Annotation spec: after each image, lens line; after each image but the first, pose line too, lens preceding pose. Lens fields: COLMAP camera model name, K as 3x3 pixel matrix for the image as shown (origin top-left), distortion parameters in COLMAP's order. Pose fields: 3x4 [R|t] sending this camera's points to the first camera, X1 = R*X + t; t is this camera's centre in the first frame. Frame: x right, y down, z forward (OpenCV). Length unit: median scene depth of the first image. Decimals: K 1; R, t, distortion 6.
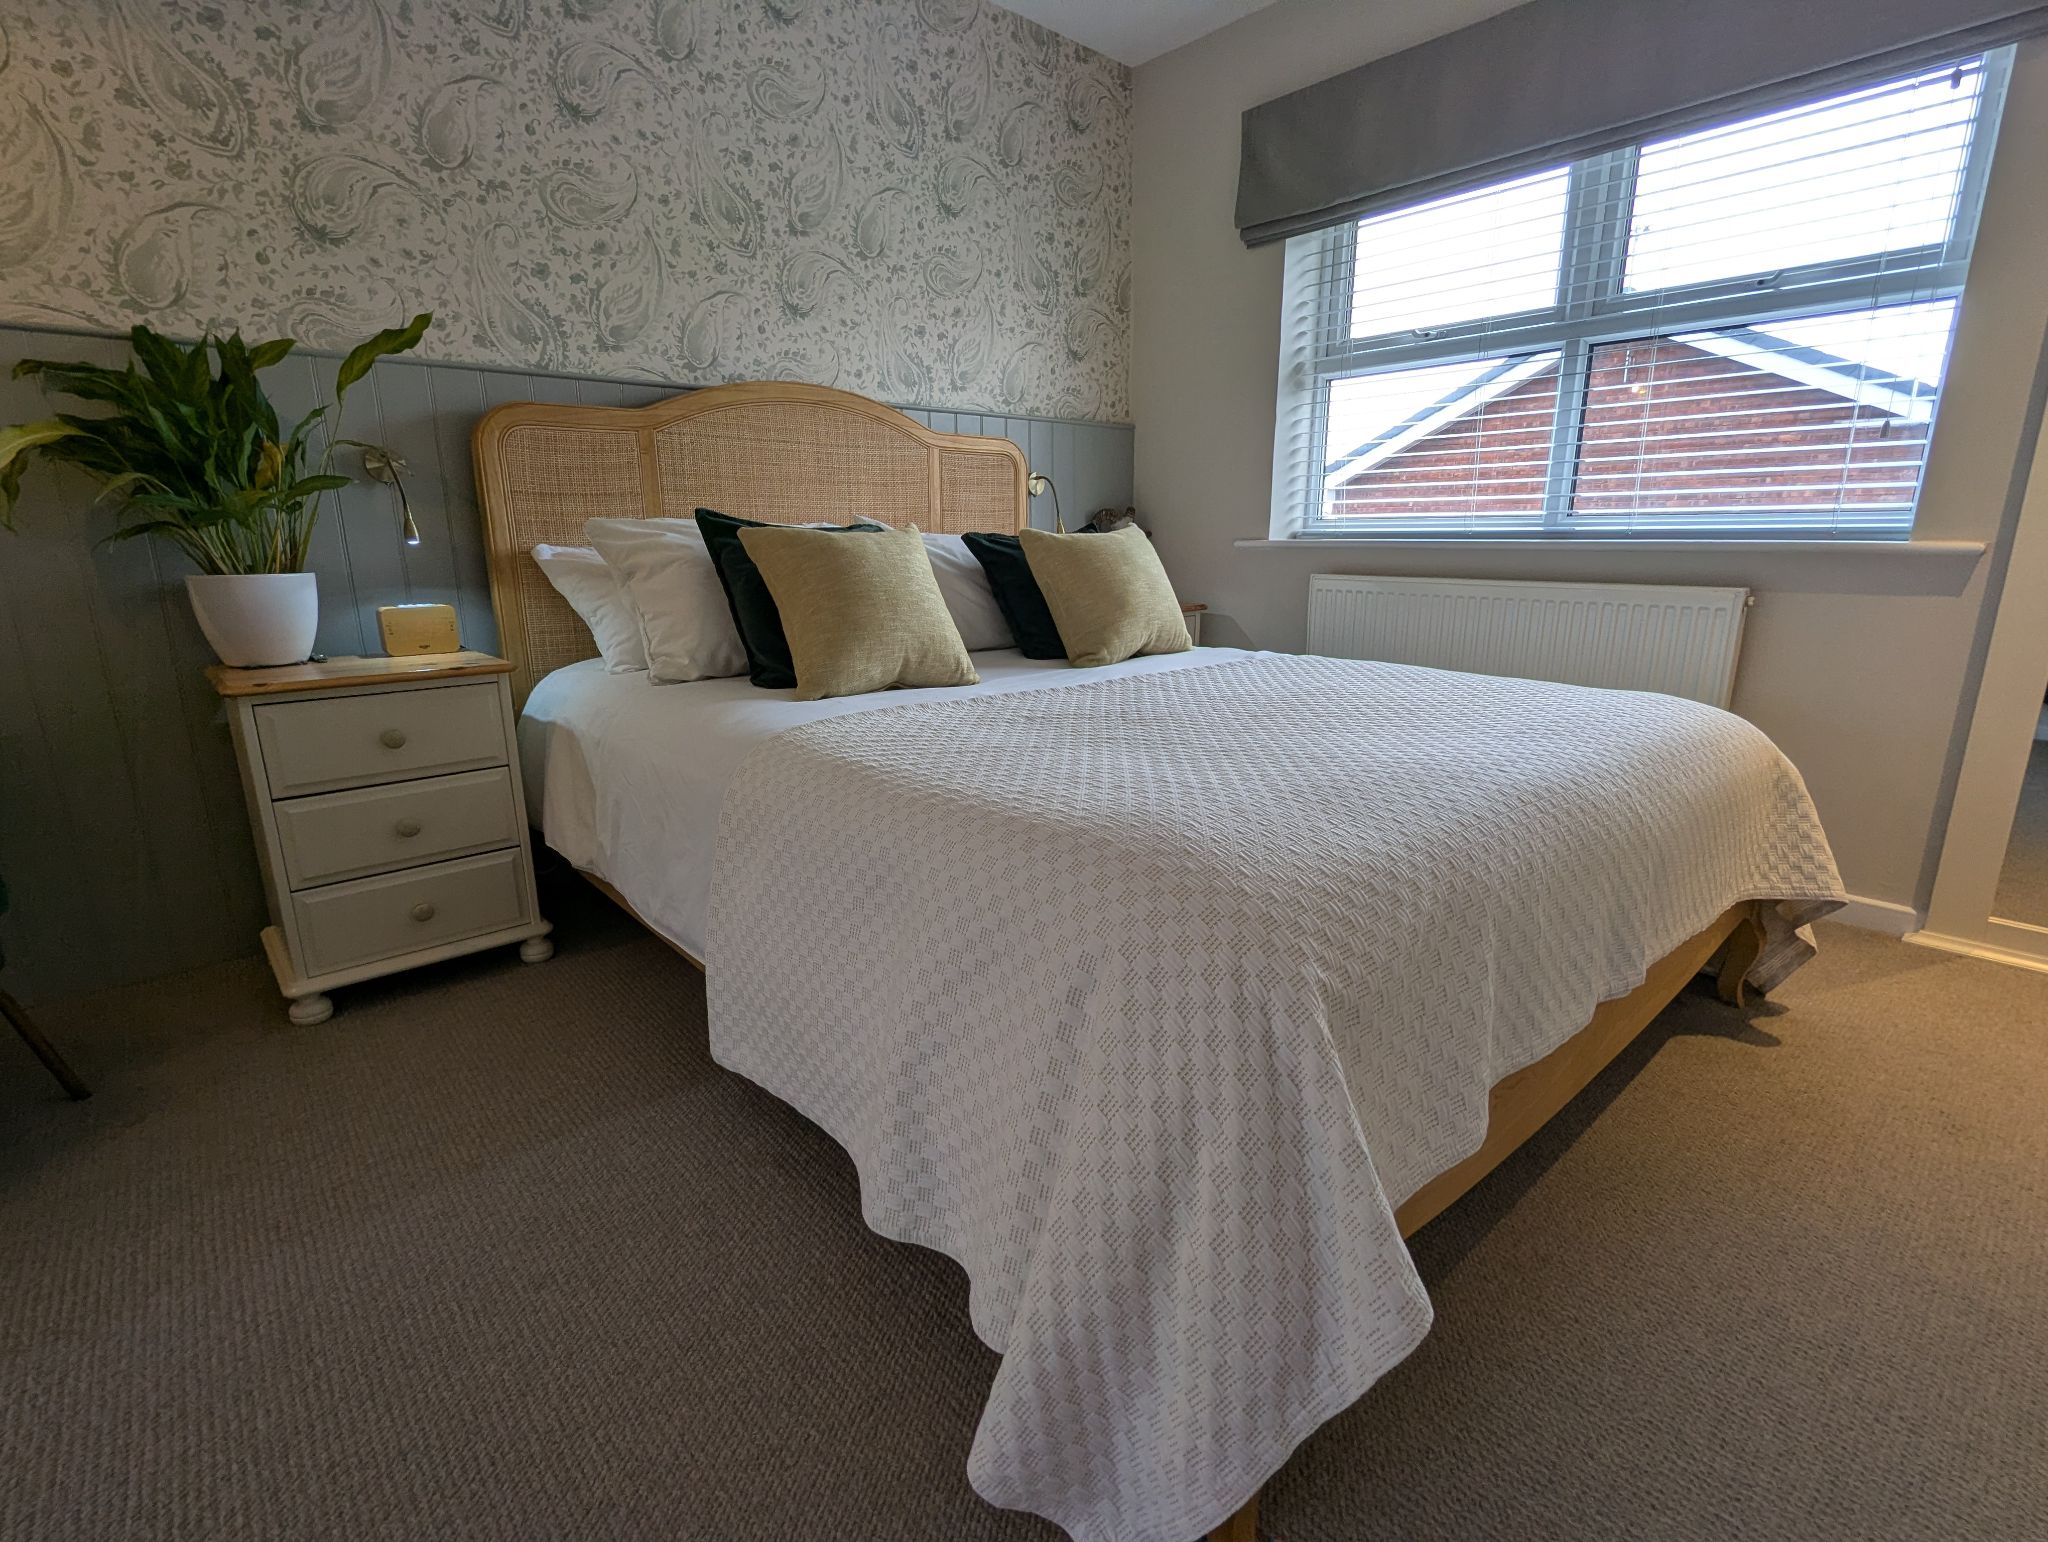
lens RADIAL K [[972.7, 0, 1024.2], [0, 972.7, 775.4], [0, 0, 1]] dist [0.000081, -0.000280]
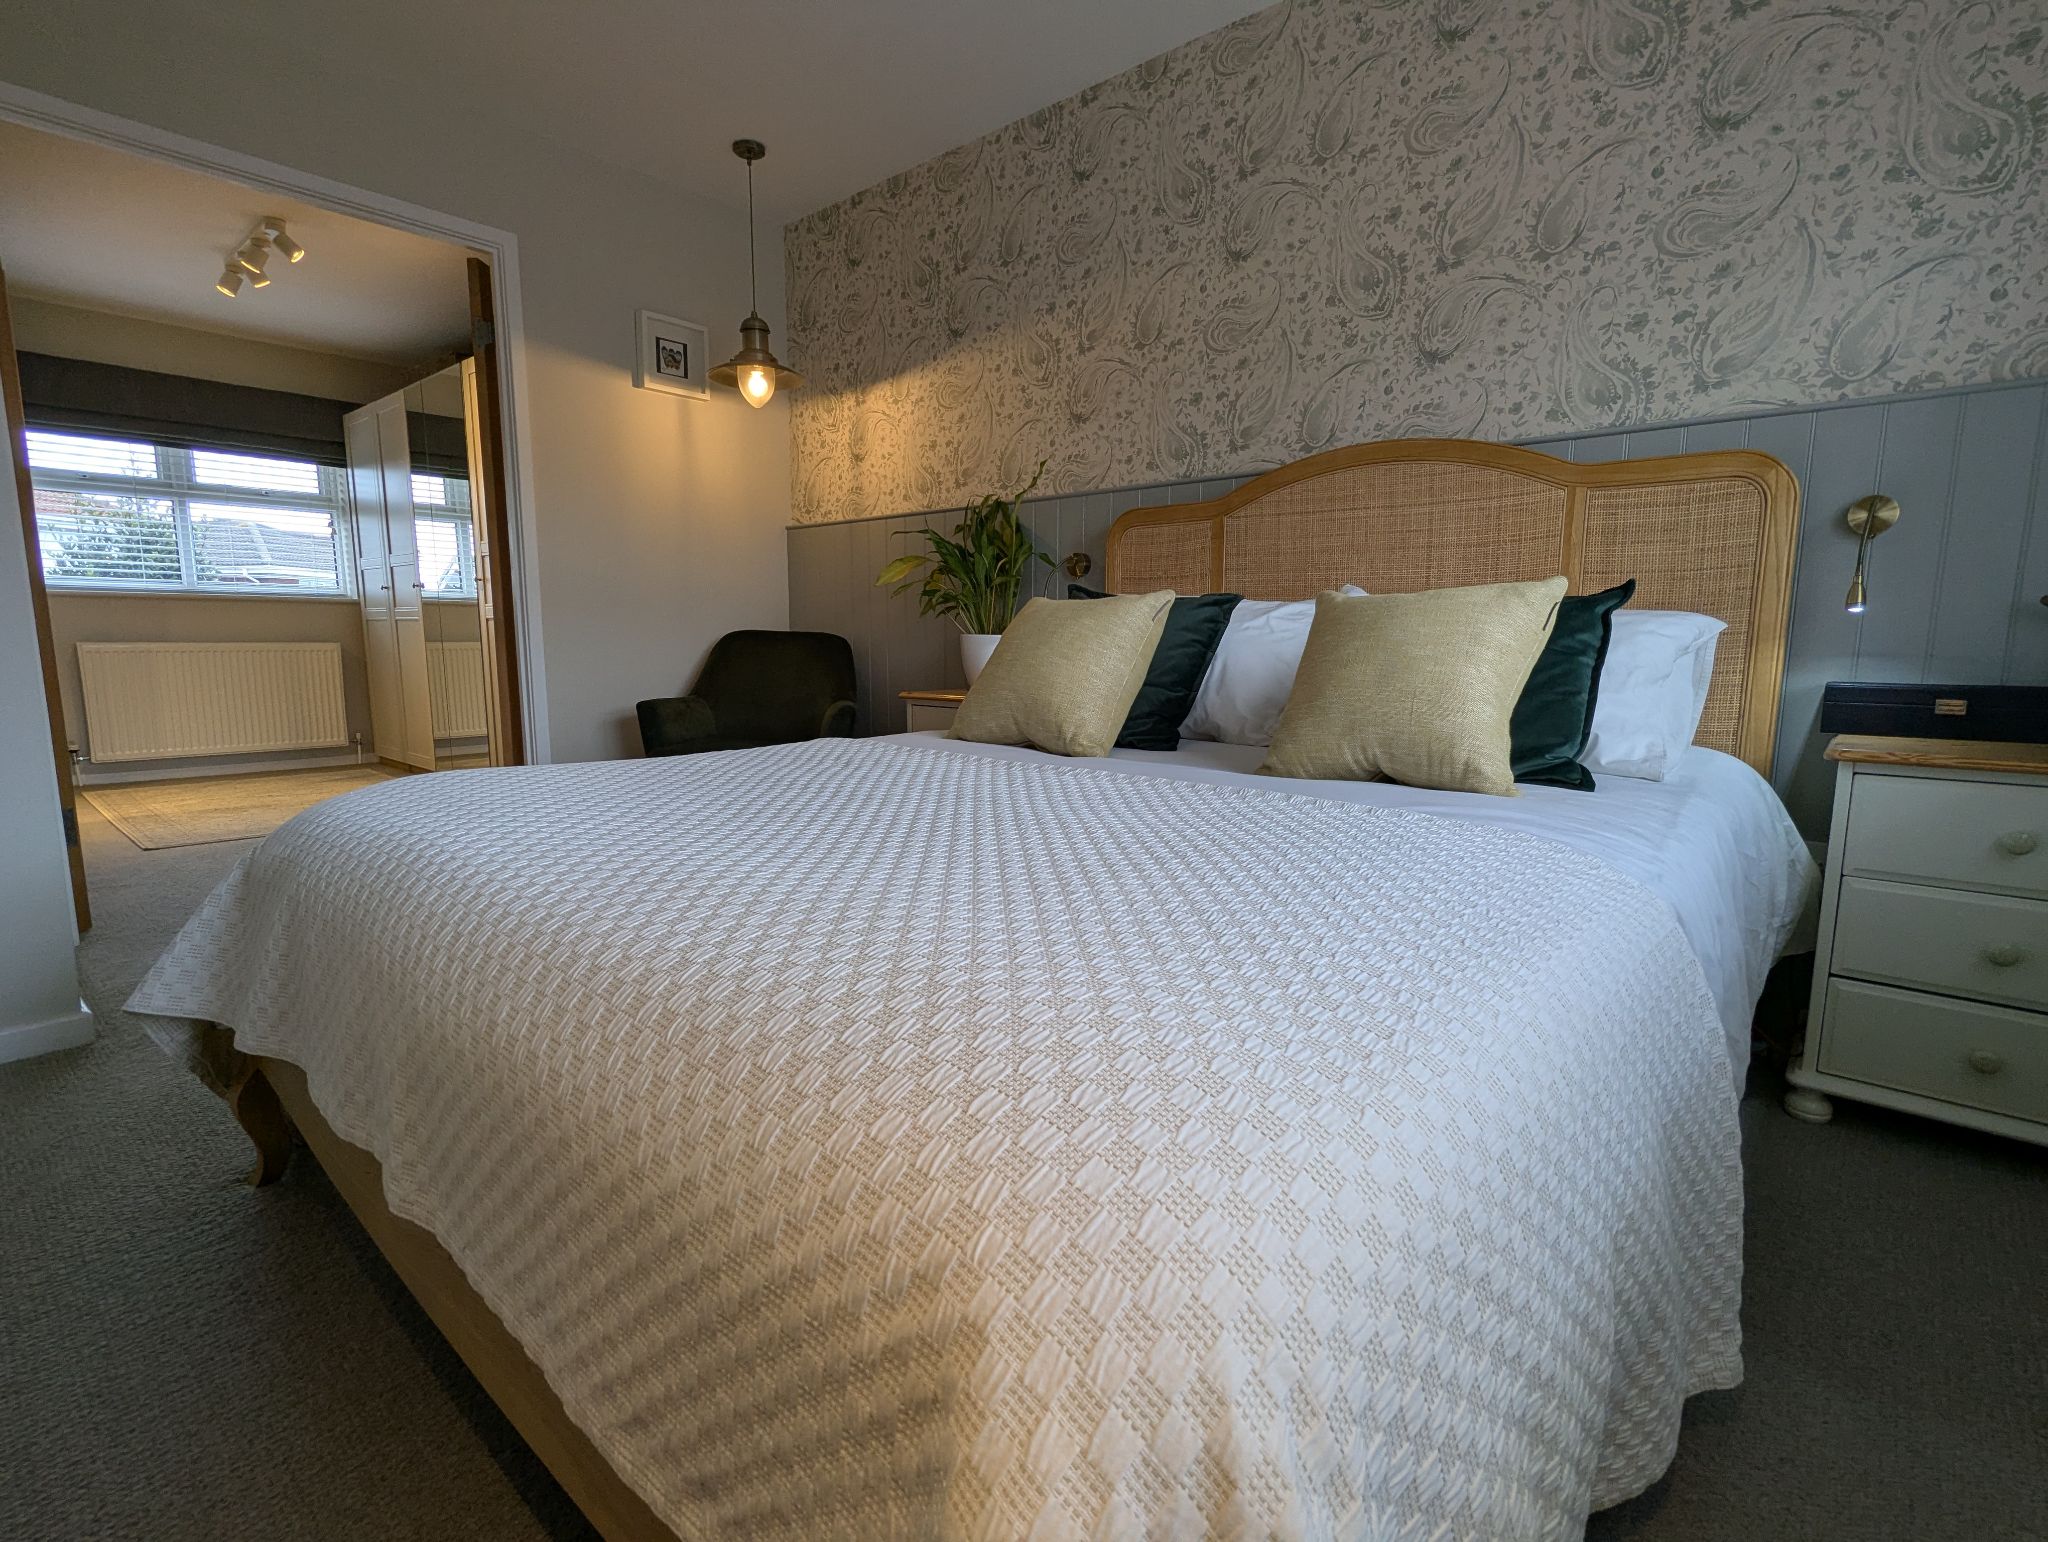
lens RADIAL K [[1015.9, 0, 1019.1], [0, 1015.9, 781.6], [0, 0, 1]] dist [-0.003373, 0.001832]
pose [[0.109516, 0.165077, -0.980181, 0.562330], [-0.228254, 0.963937, 0.136839, -0.122456], [0.967423, 0.208744, 0.143246, 0.483329]]
